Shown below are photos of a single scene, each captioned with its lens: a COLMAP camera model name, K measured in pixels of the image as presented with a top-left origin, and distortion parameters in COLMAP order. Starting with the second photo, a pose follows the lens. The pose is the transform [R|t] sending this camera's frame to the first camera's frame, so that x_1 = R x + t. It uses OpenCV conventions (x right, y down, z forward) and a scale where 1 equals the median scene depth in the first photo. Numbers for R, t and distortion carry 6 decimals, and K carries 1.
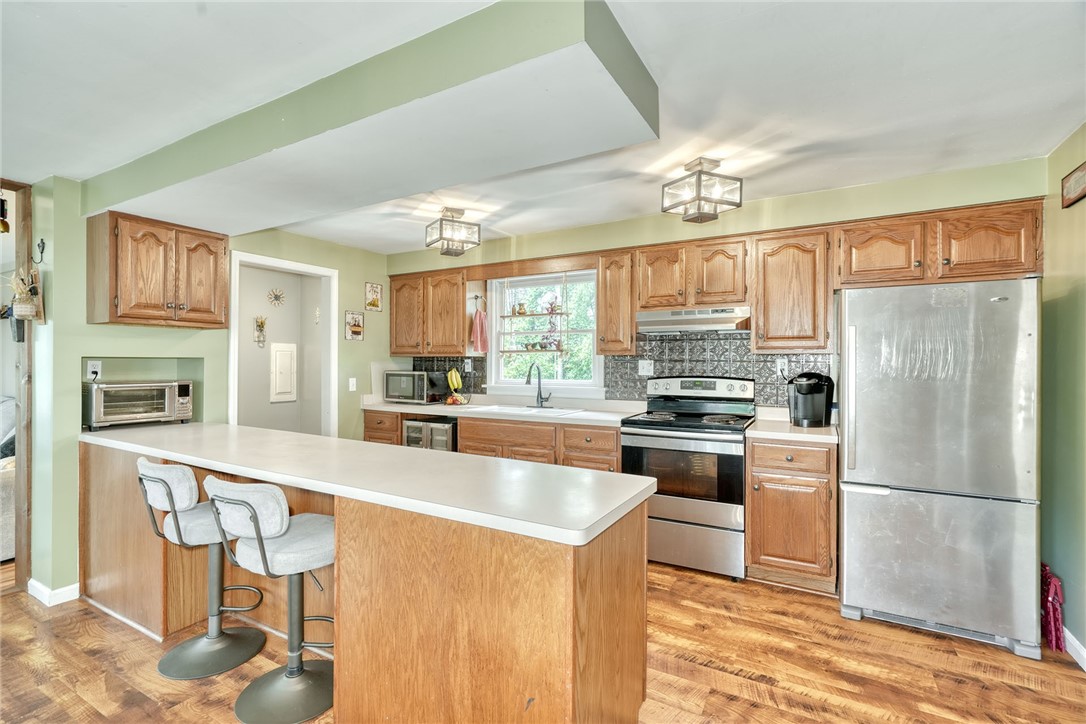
lens RADIAL K [[495.8, 0, 539.1], [0, 495.8, 366.7], [0, 0, 1]] dist [-0.003853, 0.003995]
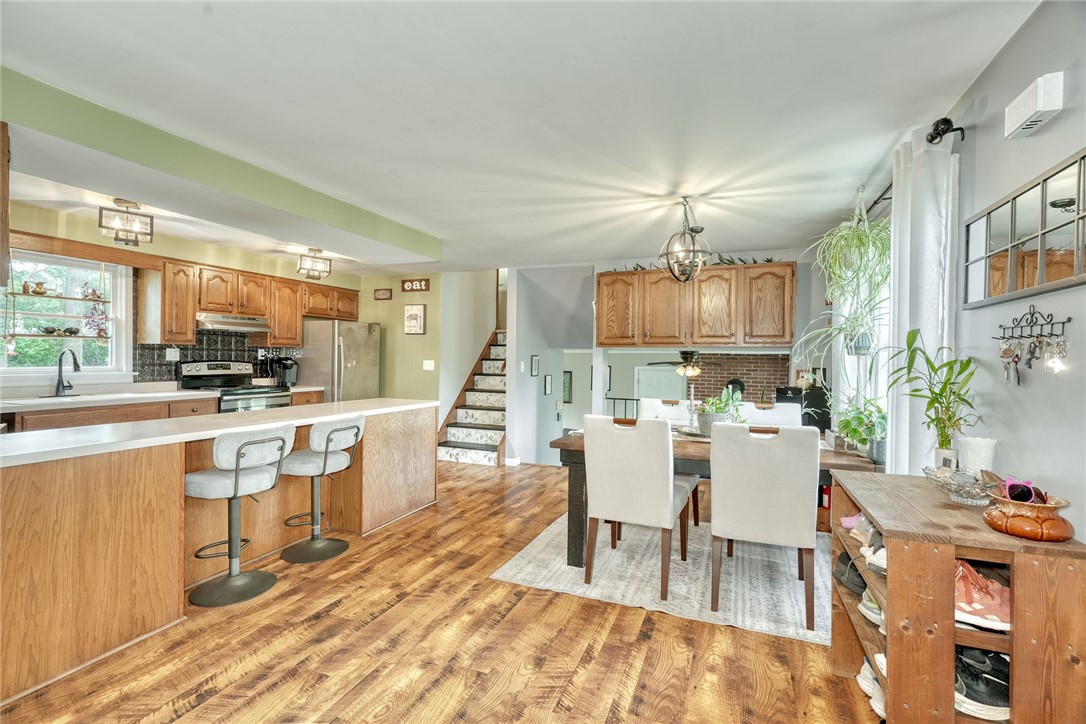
lens RADIAL K [[495.8, 0, 540.7], [0, 495.8, 361.8], [0, 0, 1]] dist [-0.003853, 0.003995]
pose [[-0.128191, -0.013619, 0.991656, -1.390627], [-0.003841, 0.999905, 0.013236, 0.000804], [-0.991742, -0.002112, -0.128231, 0.293613]]
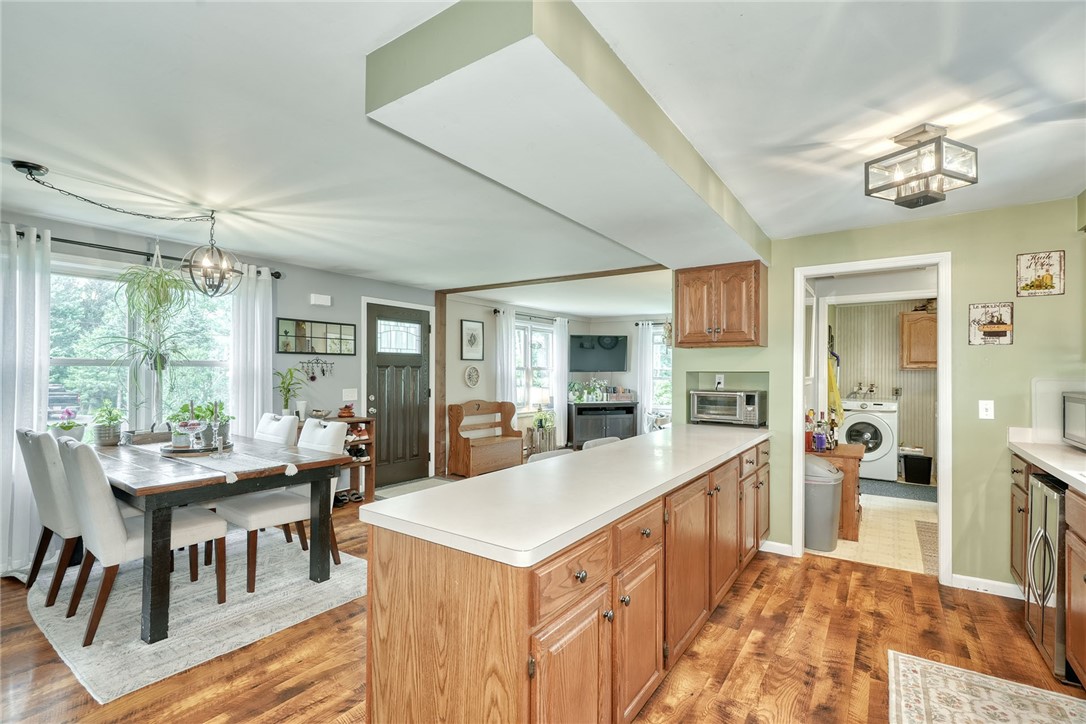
lens RADIAL K [[495.8, 0, 536.7], [0, 495.8, 370.8], [0, 0, 1]] dist [-0.003853, 0.003995]
pose [[-0.091849, -0.008418, -0.995737, 0.512959], [-0.015224, 0.999859, -0.007048, -0.004560], [0.995657, 0.014511, -0.091964, 0.615014]]
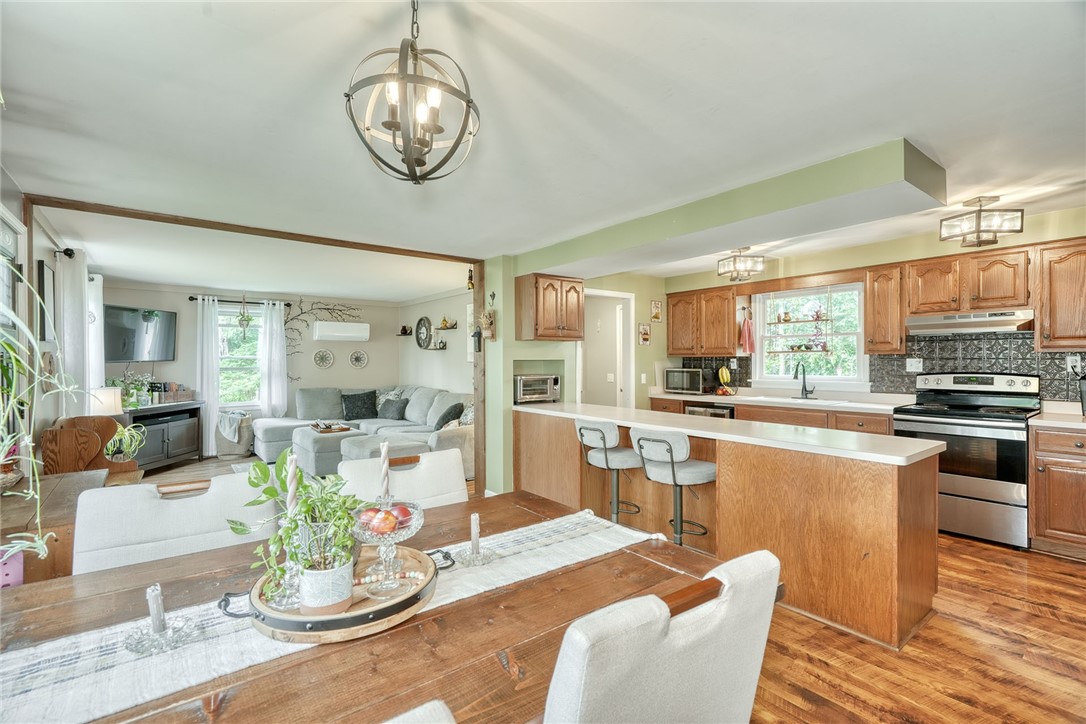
lens RADIAL K [[495.8, 0, 540.5], [0, 495.8, 365.6], [0, 0, 1]] dist [-0.003853, 0.003995]
pose [[0.924913, -0.004063, -0.380158, -0.176598], [0.004966, 0.999987, 0.001394, -0.003144], [0.380147, -0.003177, 0.924921, -0.454401]]
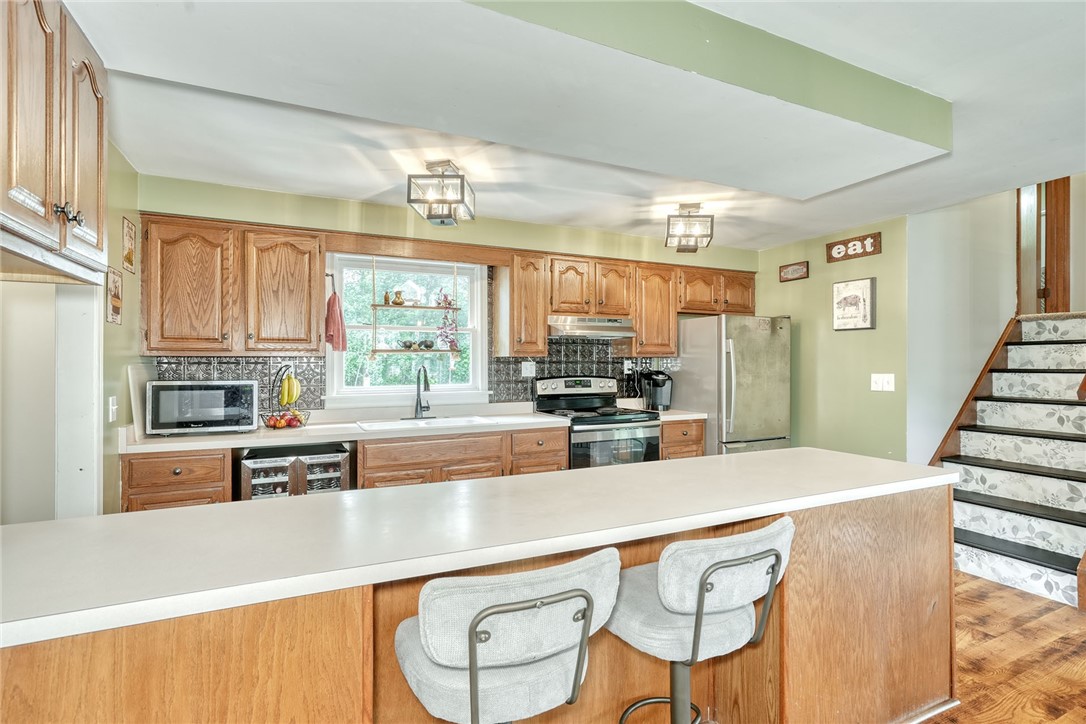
lens RADIAL K [[507.8, 0, 539.8], [0, 507.8, 363.9], [0, 0, 1]] dist [-0.002307, 0.001386]
pose [[0.575987, -0.003547, 0.817451, -0.771111], [0.012908, 0.999905, -0.004757, -0.004168], [-0.817357, 0.013291, 0.575978, 0.455923]]
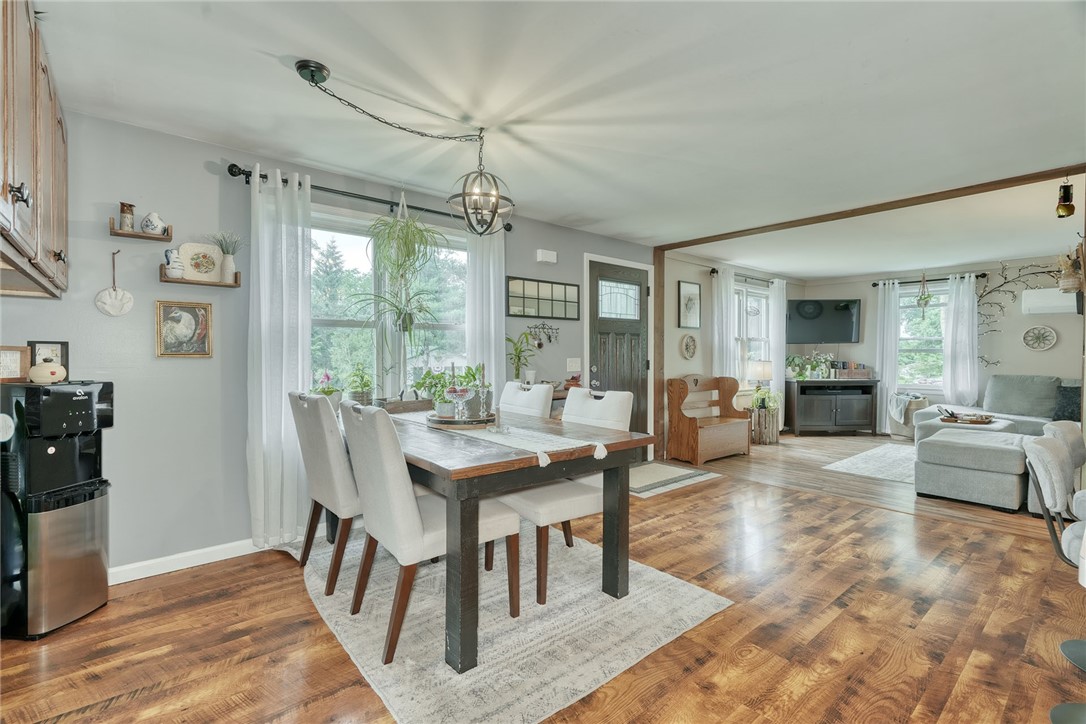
lens RADIAL K [[495.8, 0, 541.0], [0, 495.8, 362.3], [0, 0, 1]] dist [-0.003853, 0.003995]
pose [[-0.342030, 0.010448, -0.939631, 0.317281], [-0.011287, 0.999820, 0.015226, 0.044858], [0.939621, 0.015813, -0.341850, 0.245938]]
